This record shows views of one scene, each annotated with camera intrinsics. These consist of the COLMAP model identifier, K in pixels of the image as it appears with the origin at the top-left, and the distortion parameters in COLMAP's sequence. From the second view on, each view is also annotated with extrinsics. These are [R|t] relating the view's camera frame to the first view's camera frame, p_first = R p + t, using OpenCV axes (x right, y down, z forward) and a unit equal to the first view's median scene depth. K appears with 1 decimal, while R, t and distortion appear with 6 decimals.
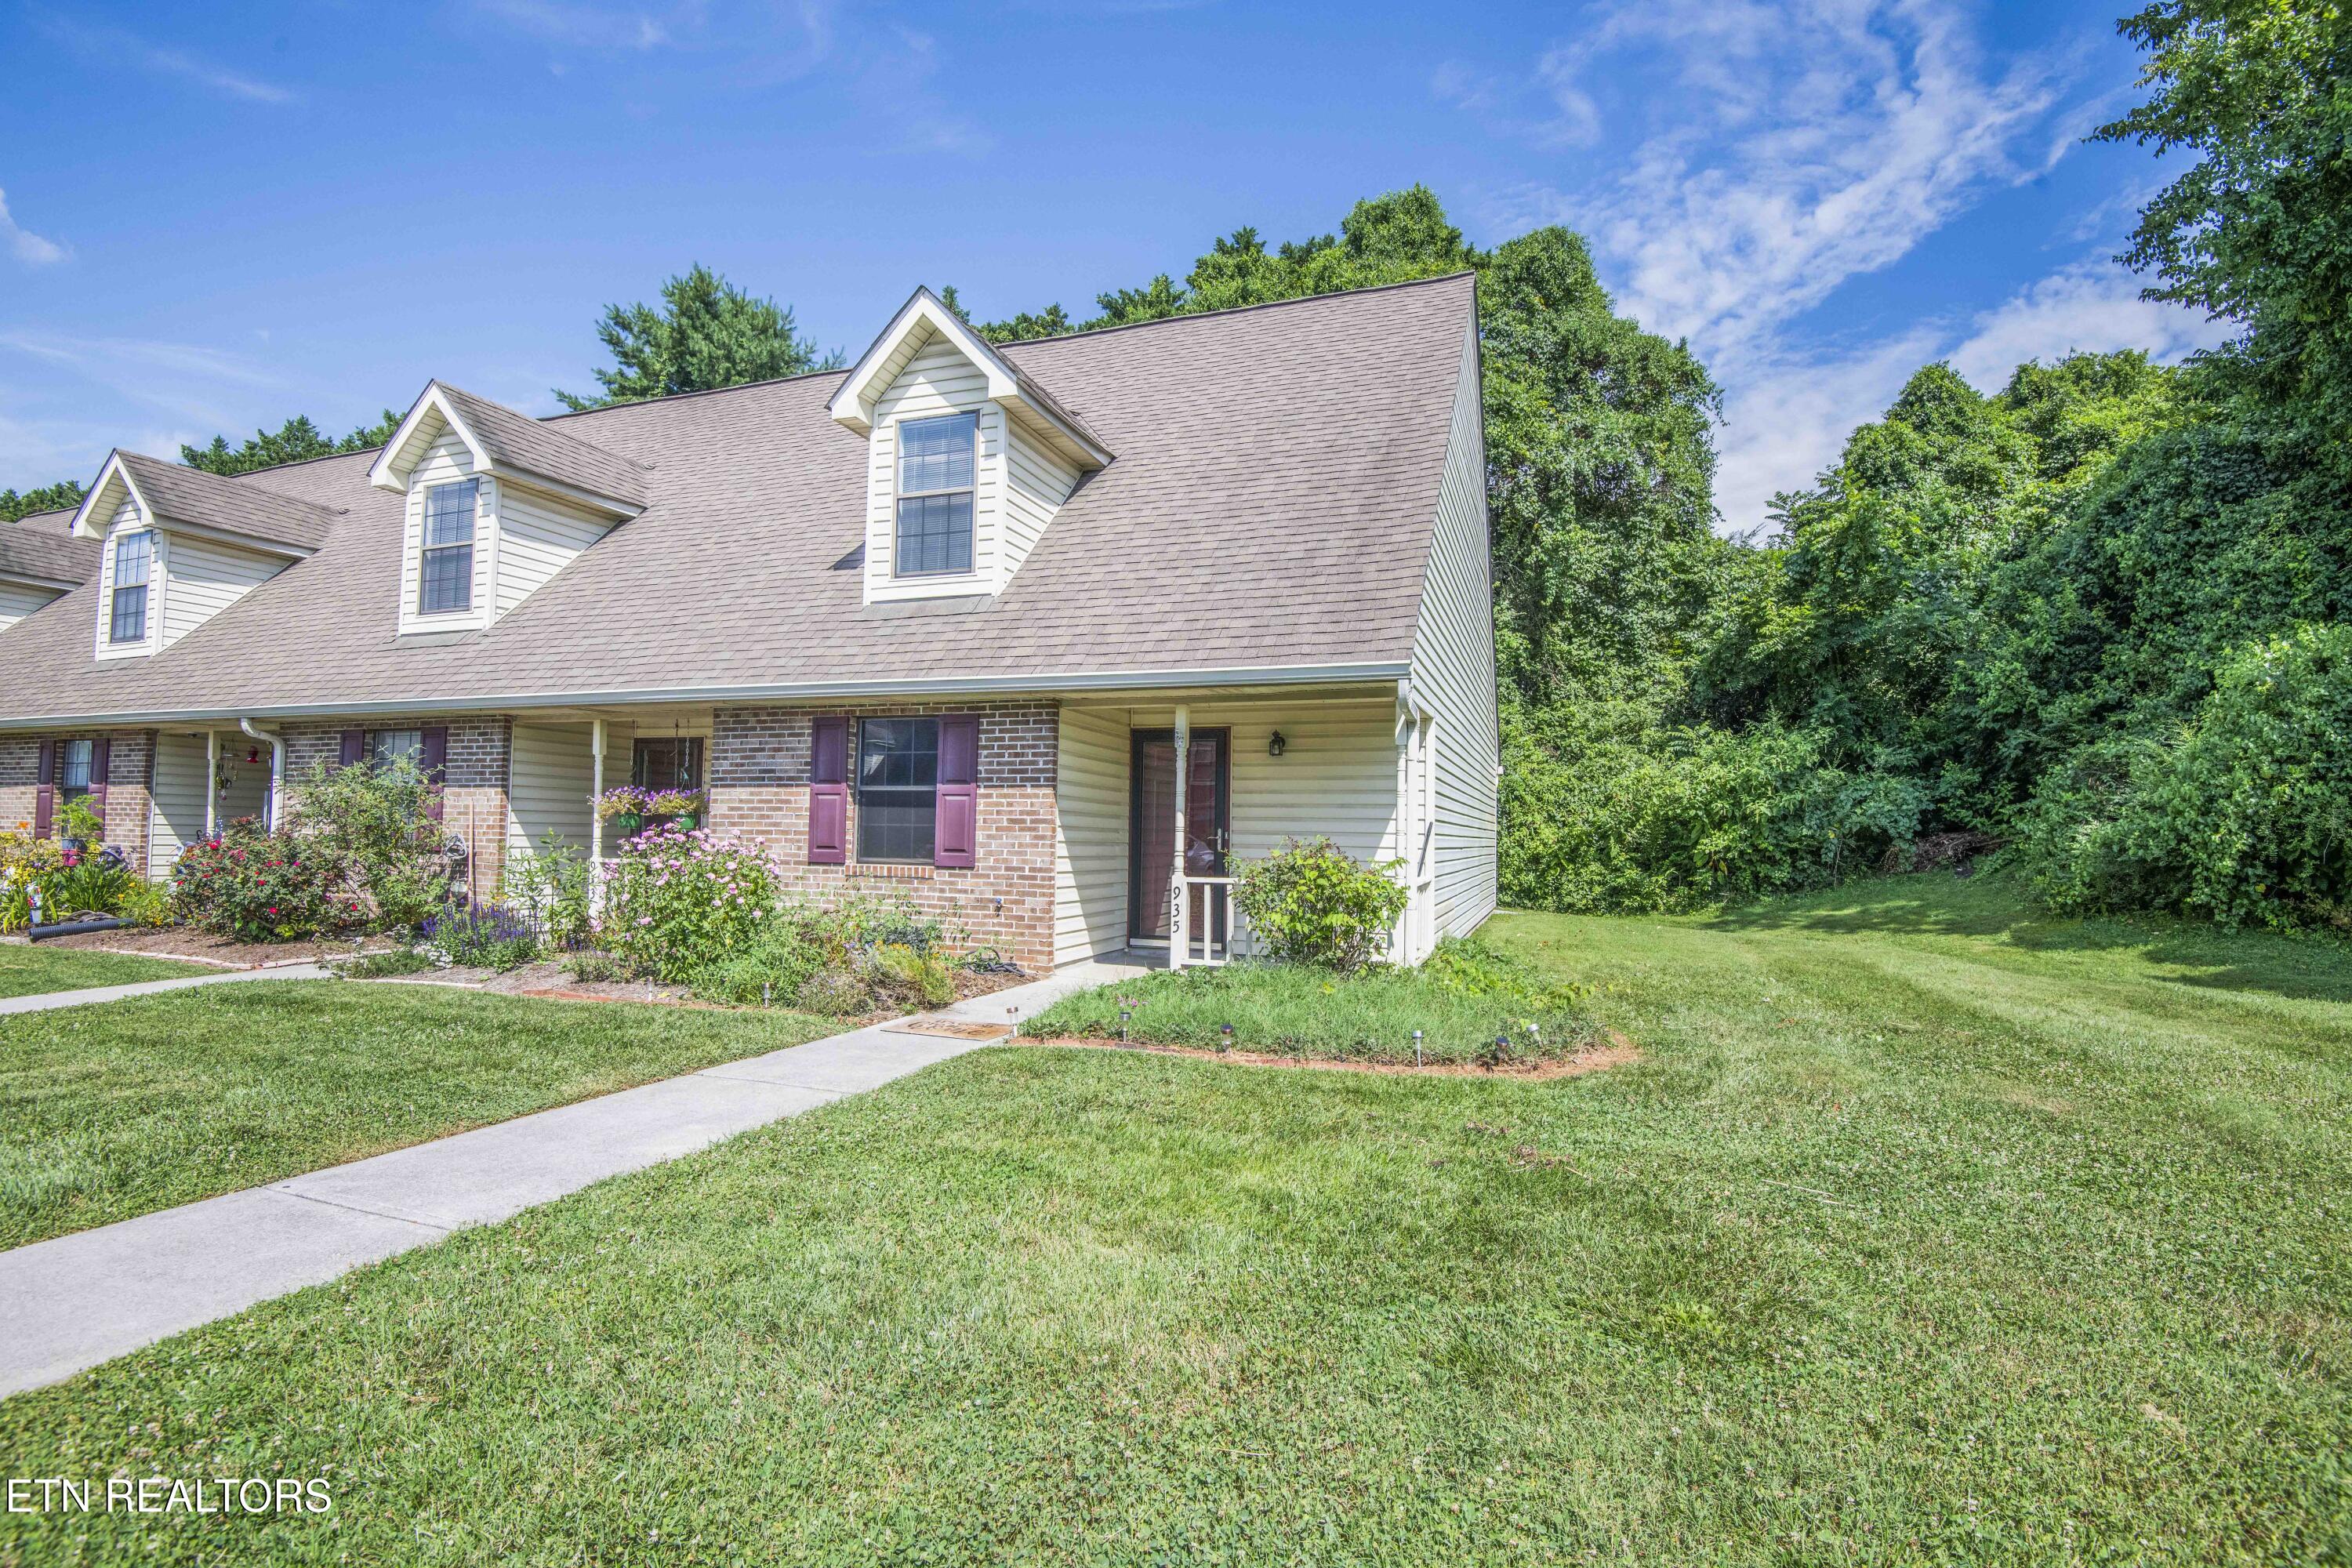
lens RADIAL K [[1086.3, 0, 1185.3], [0, 1086.3, 777.7], [0, 0, 1]] dist [-0.016101, -0.017999]
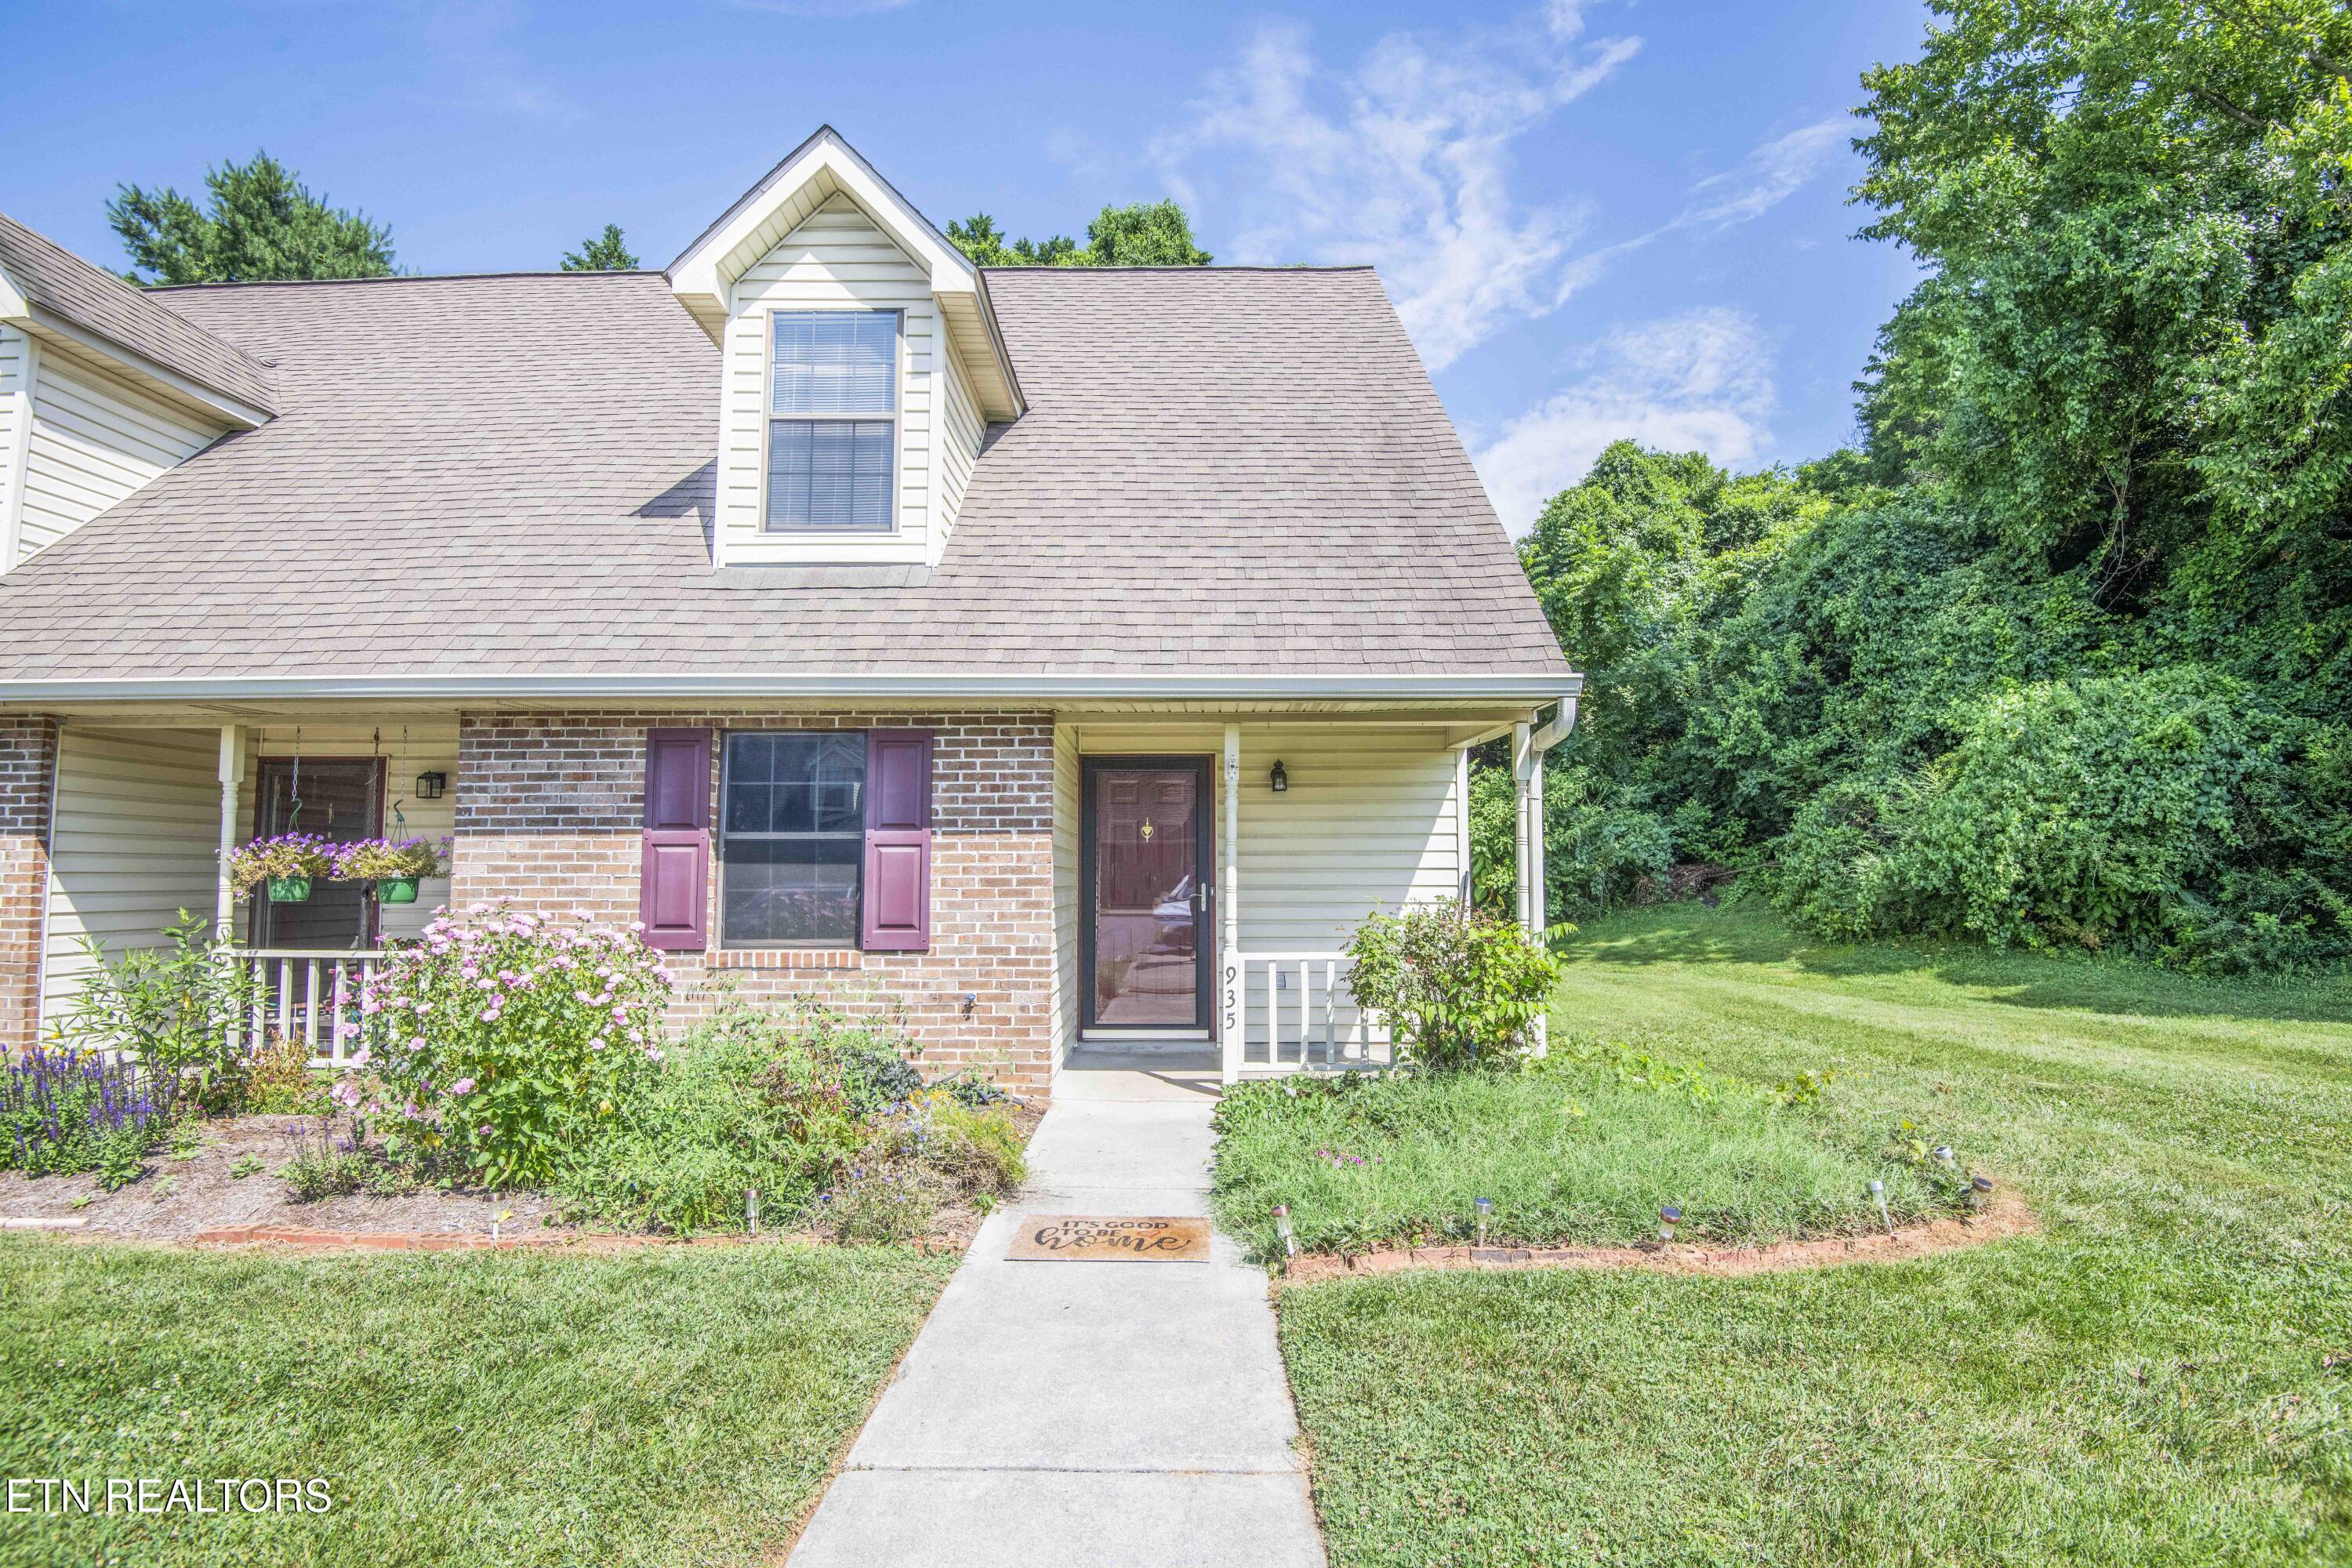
lens RADIAL K [[1086.3, 0, 1185.3], [0, 1086.3, 777.7], [0, 0, 1]] dist [-0.016101, -0.017999]
pose [[0.941336, 0.010415, 0.337309, -0.220037], [0.000011, 0.999523, -0.030893, -0.004740], [-0.337470, 0.029085, 0.940887, 0.233132]]
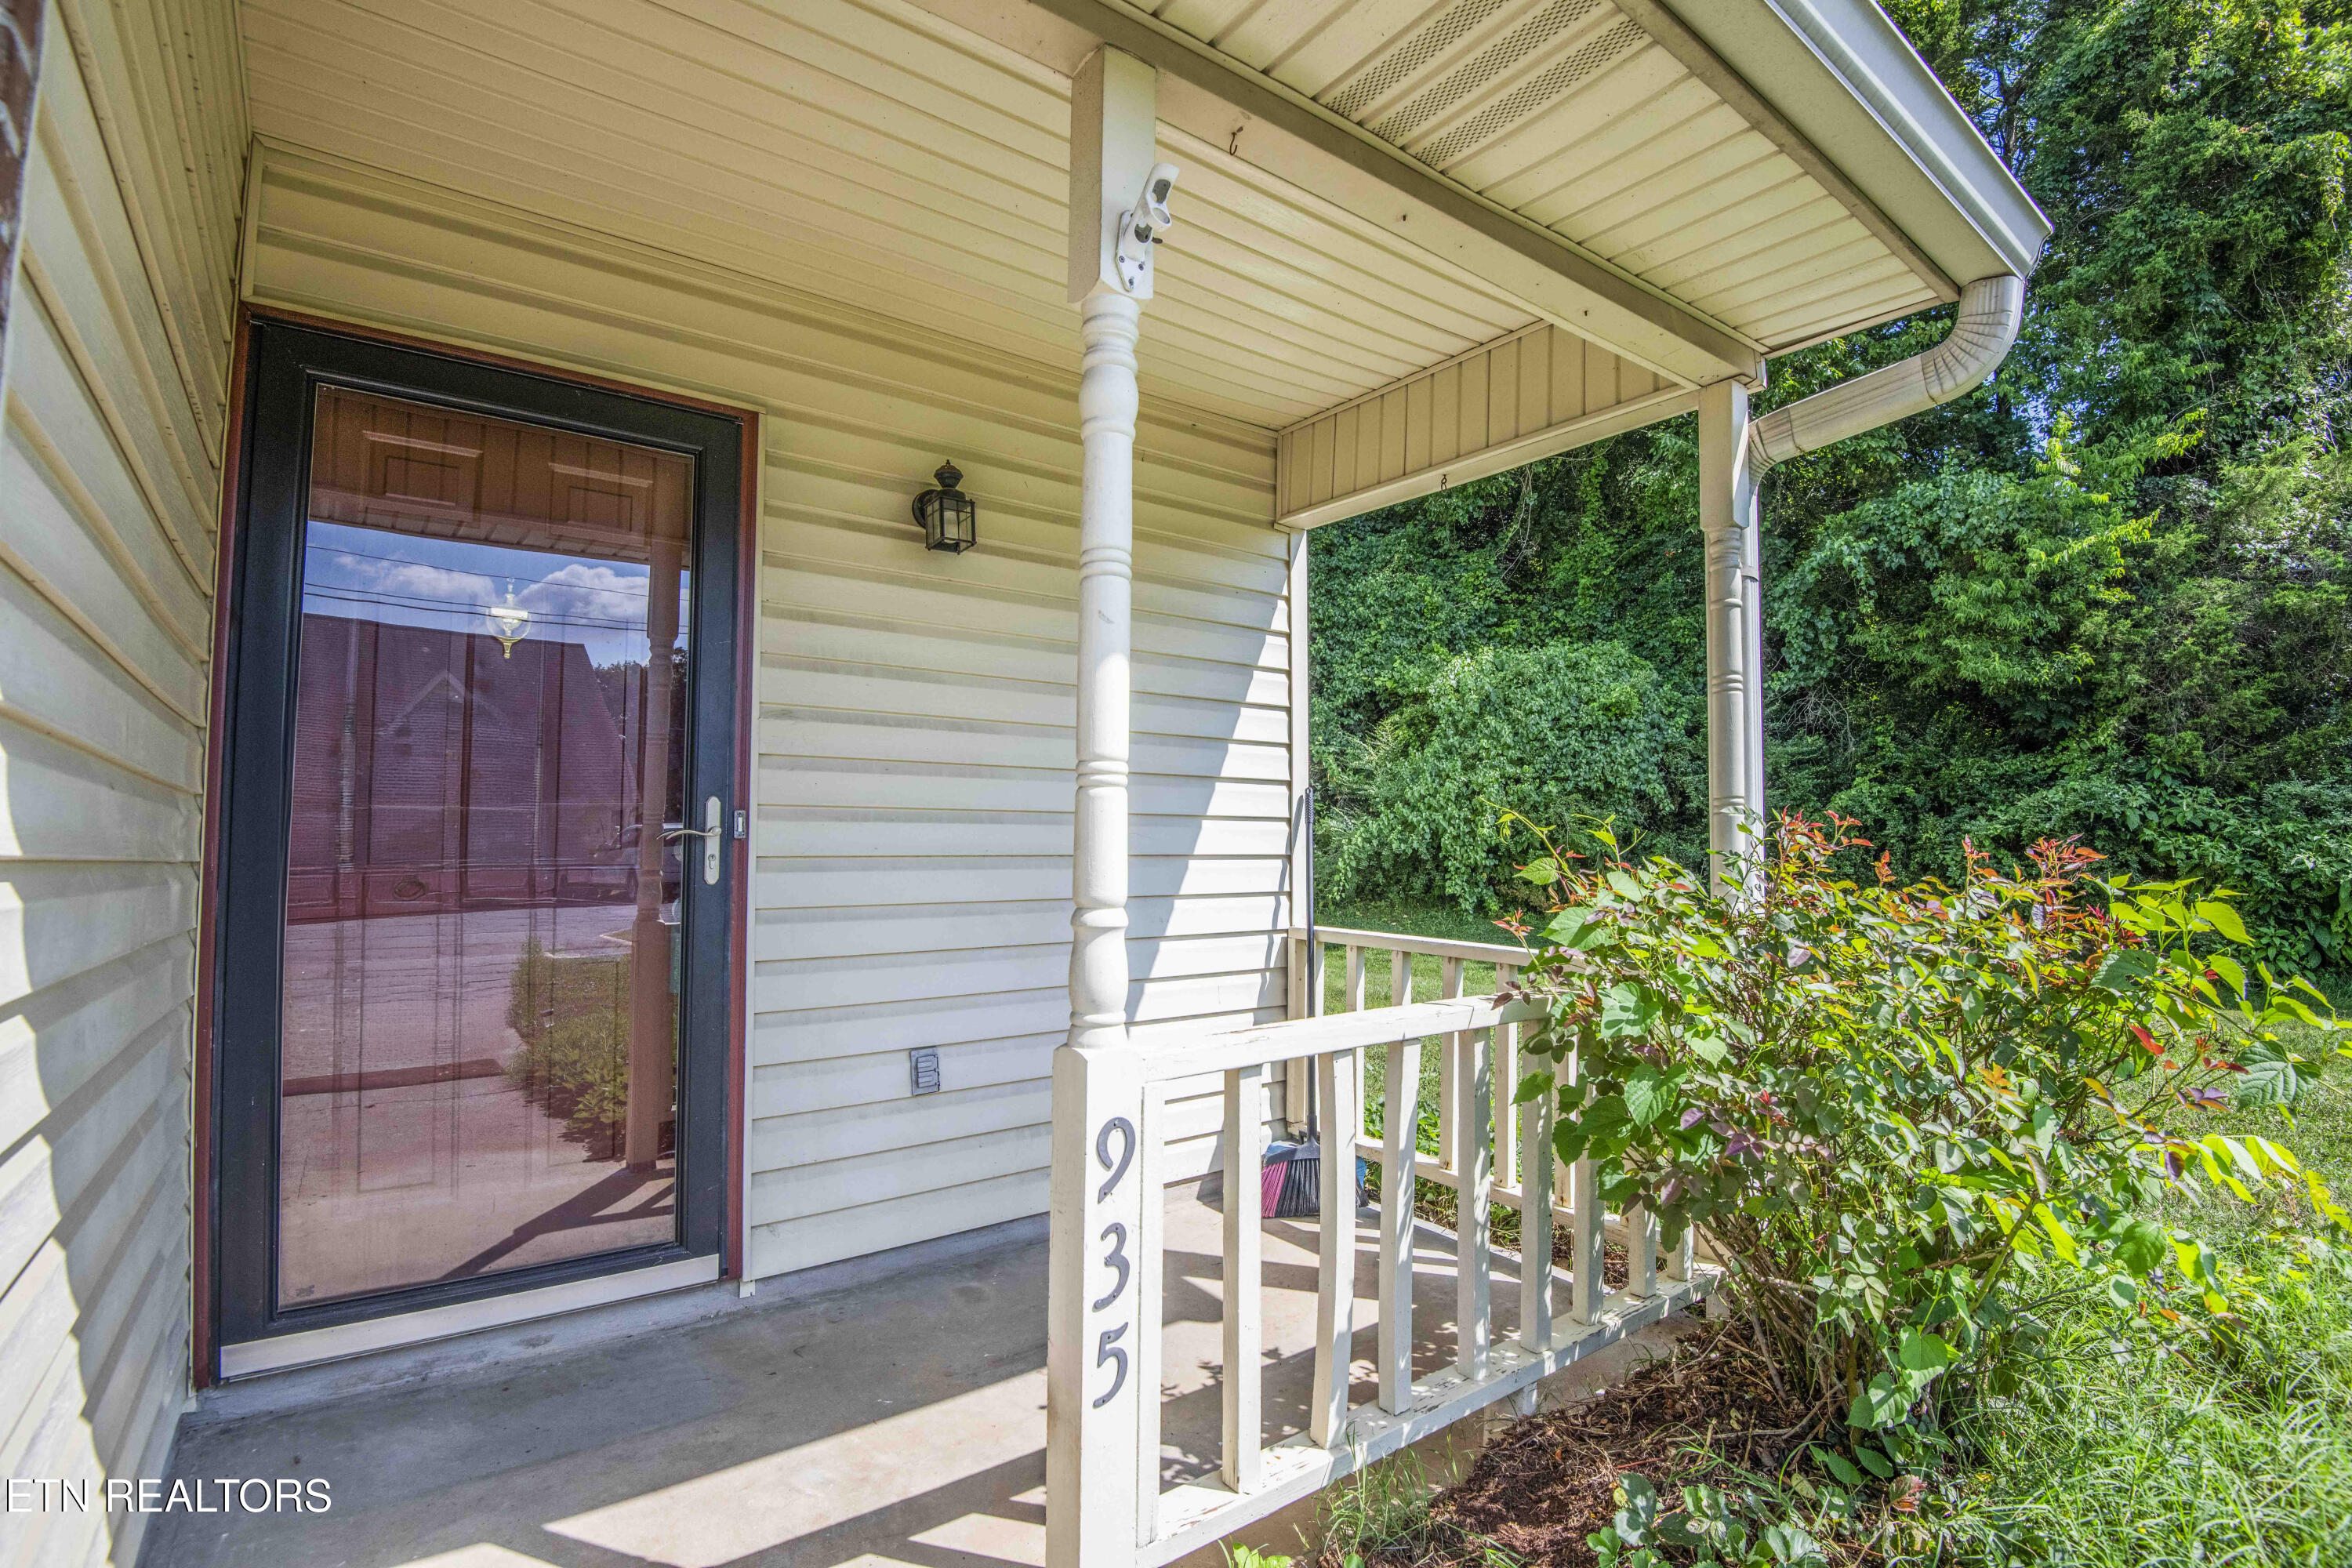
lens RADIAL K [[1086.3, 0, 1185.3], [0, 1086.3, 777.7], [0, 0, 1]] dist [-0.016101, -0.017999]
pose [[0.540816, 0.036657, 0.840342, -0.107244], [-0.031027, 0.999239, -0.023620, 0.040035], [-0.840569, -0.013299, 0.541542, 0.688435]]
